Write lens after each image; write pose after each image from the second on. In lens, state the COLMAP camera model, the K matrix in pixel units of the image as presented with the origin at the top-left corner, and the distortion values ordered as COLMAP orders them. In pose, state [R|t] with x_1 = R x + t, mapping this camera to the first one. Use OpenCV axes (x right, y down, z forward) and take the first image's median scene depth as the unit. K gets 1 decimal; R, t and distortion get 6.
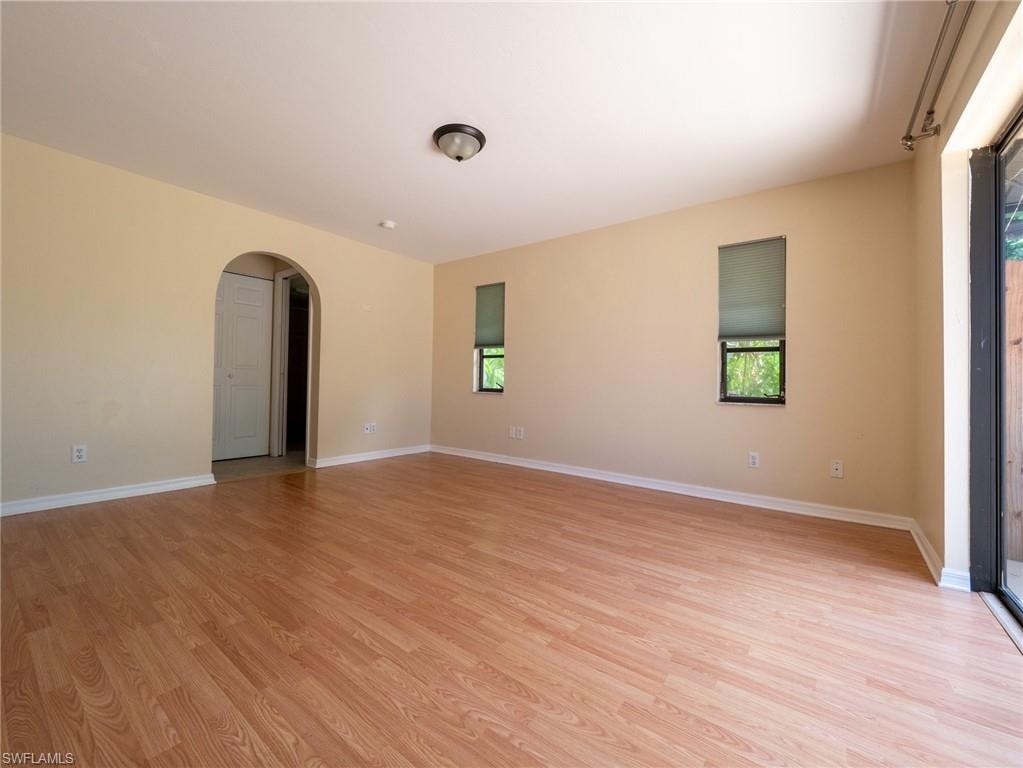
lens RADIAL K [[422.7, 0, 510.8], [0, 422.7, 374.1], [0, 0, 1]] dist [-0.001002, -0.000396]
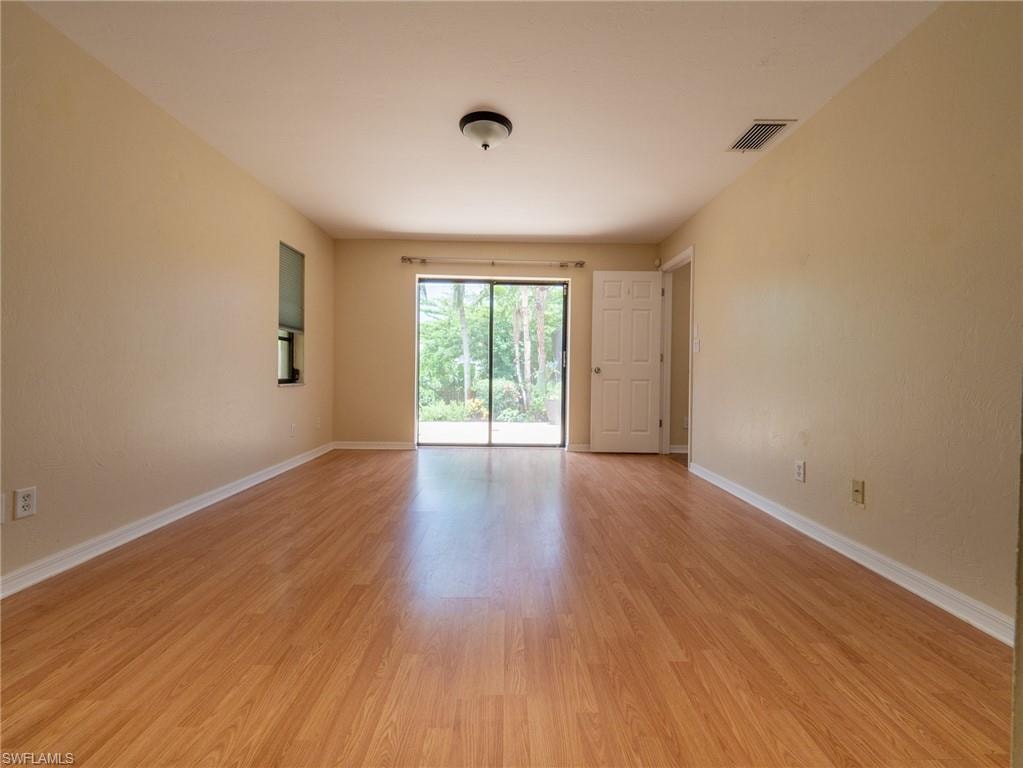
lens RADIAL K [[422.7, 0, 510.8], [0, 422.7, 374.1], [0, 0, 1]] dist [-0.001002, -0.000396]
pose [[-0.610701, -0.032045, 0.791212, -1.192538], [-0.031785, 0.999368, 0.015942, 0.002266], [-0.791223, -0.015413, -0.611334, 1.930223]]
